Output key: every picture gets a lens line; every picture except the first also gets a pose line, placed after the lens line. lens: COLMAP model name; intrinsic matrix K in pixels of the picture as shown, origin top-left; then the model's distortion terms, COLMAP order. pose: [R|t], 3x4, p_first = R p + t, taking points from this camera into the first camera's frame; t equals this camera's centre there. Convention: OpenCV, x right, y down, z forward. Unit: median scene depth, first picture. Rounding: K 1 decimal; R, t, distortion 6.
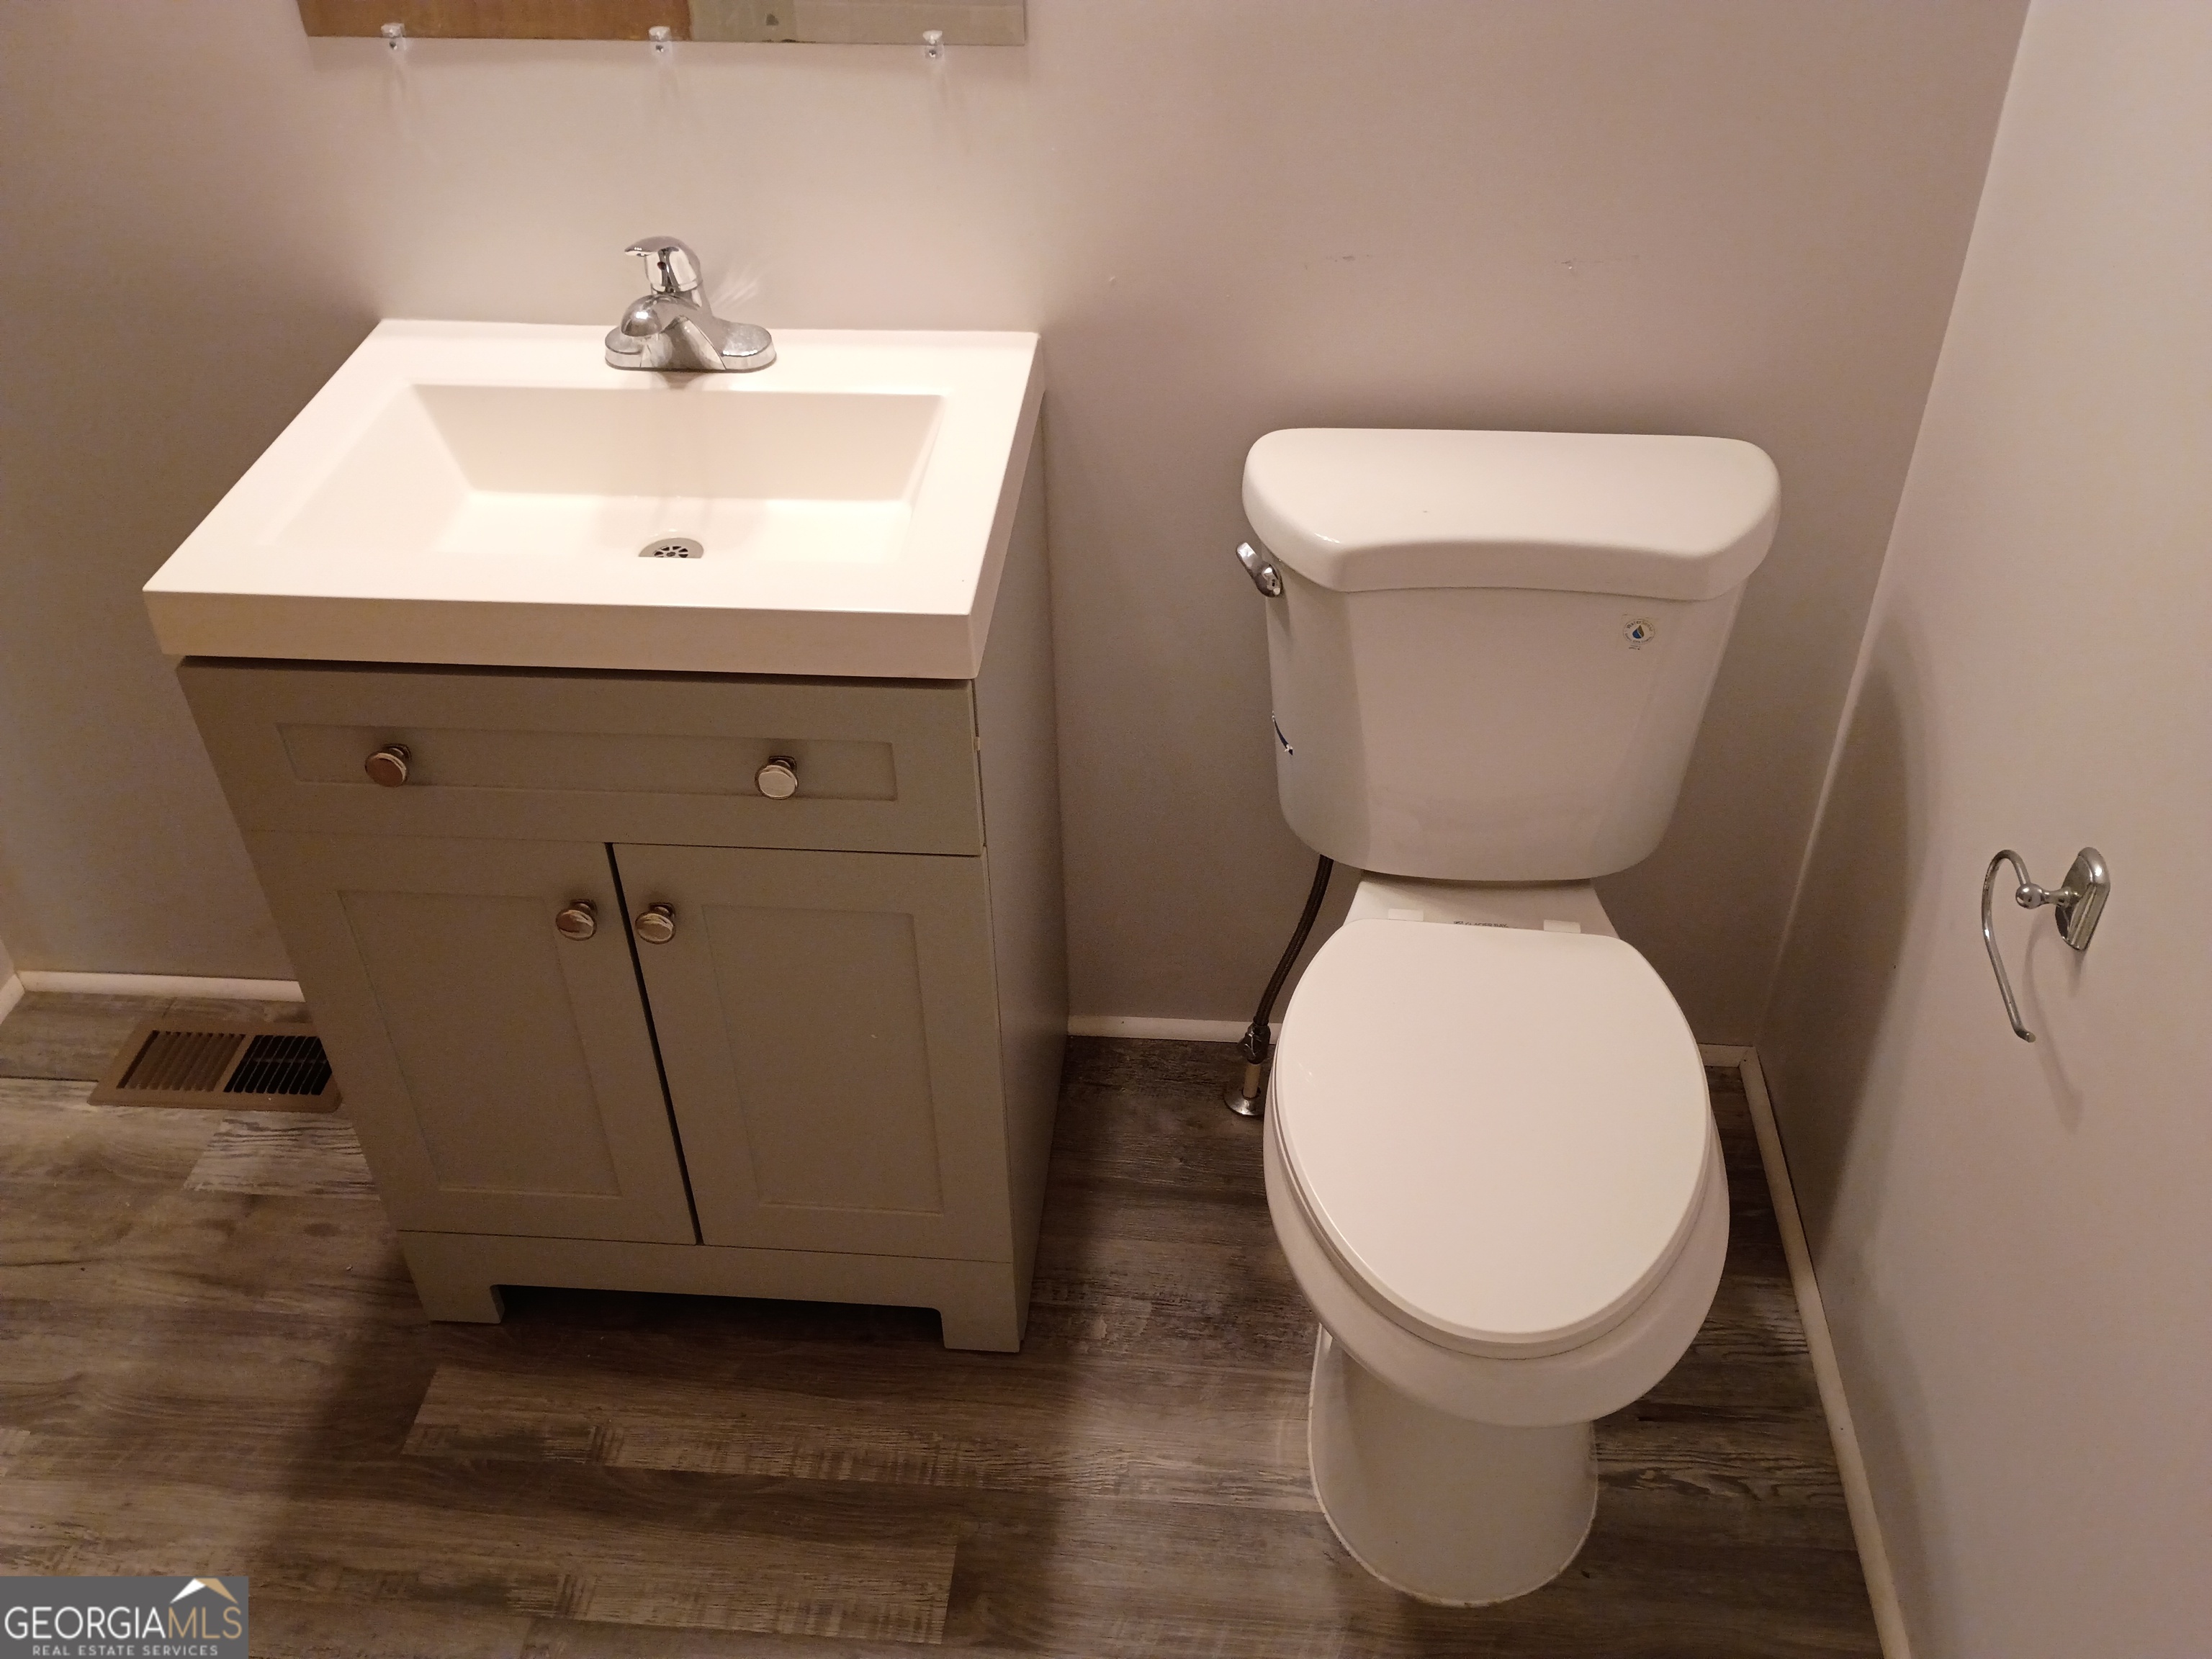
lens RADIAL K [[1898.7, 0, 1103.5], [0, 1898.7, 807.6], [0, 0, 1]] dist [0.061947, -0.066416]
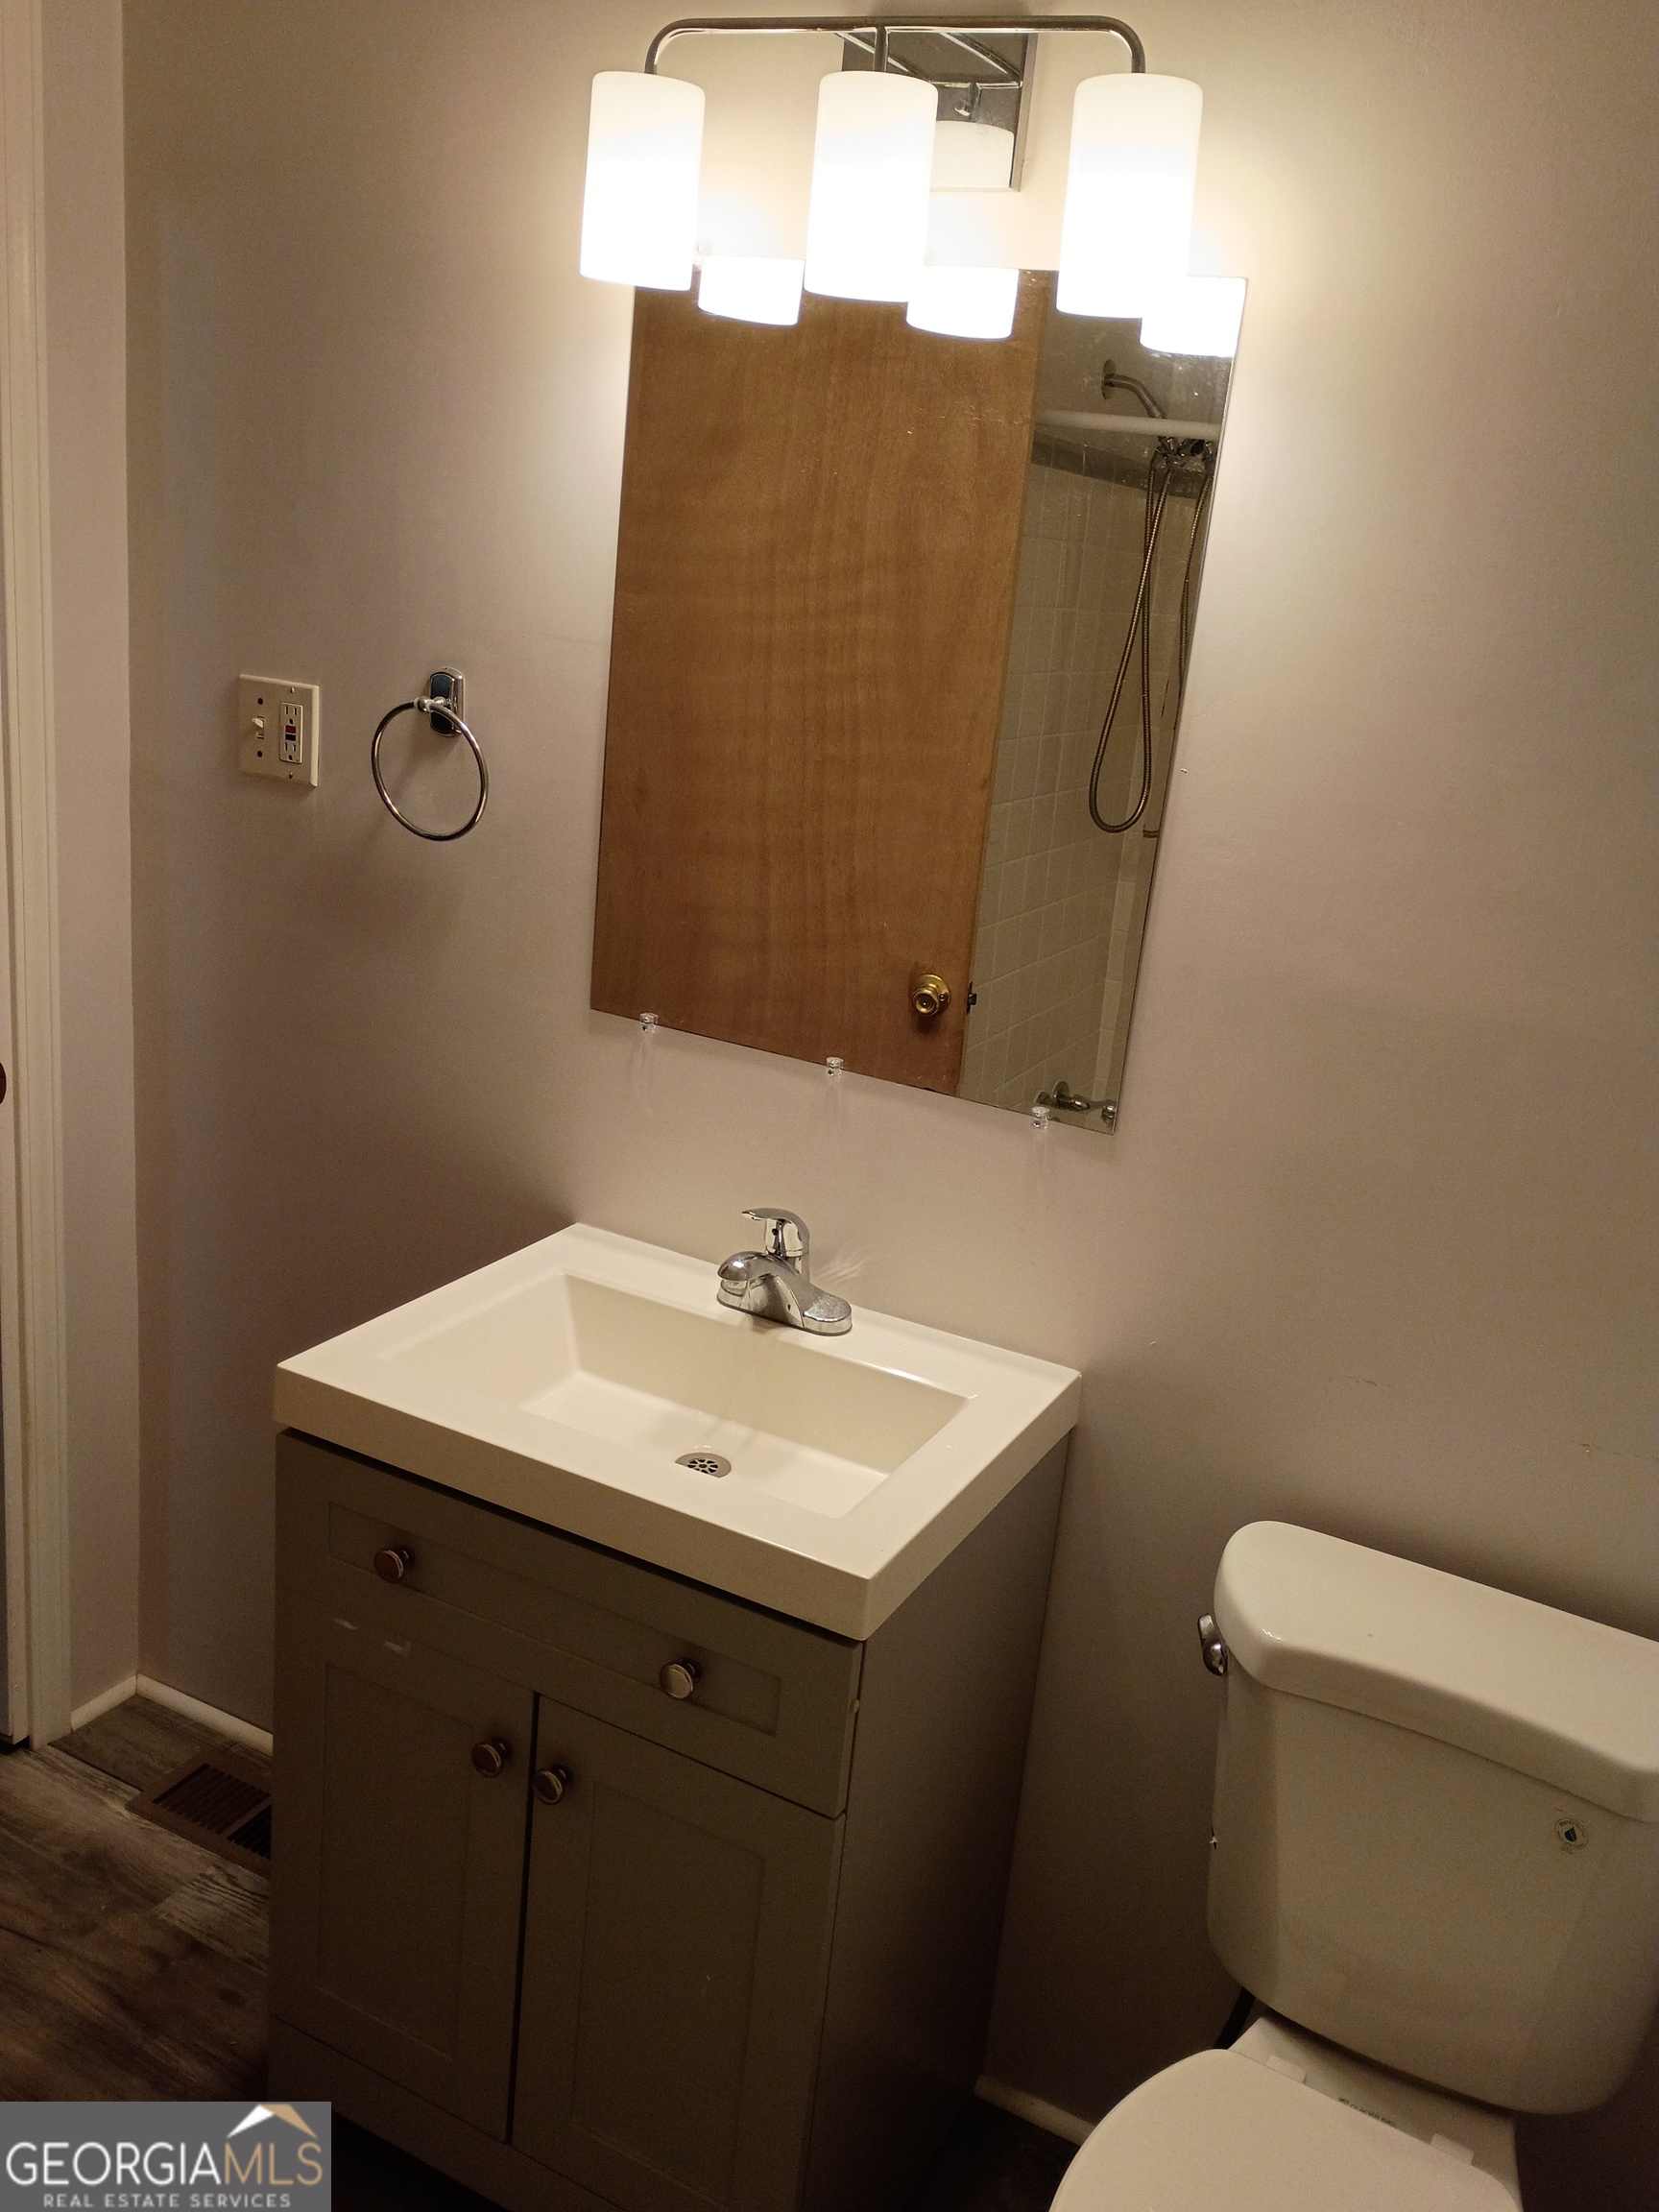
lens RADIAL K [[1898.7, 0, 848.4], [0, 1898.7, 1093.8], [0, 0, 1]] dist [0.061947, -0.066416]
pose [[0.914826, 0.215853, -0.341324, 0.189494], [-0.328295, 0.889701, -0.317261, 0.001524], [0.235194, 0.402293, 0.884785, -0.072546]]
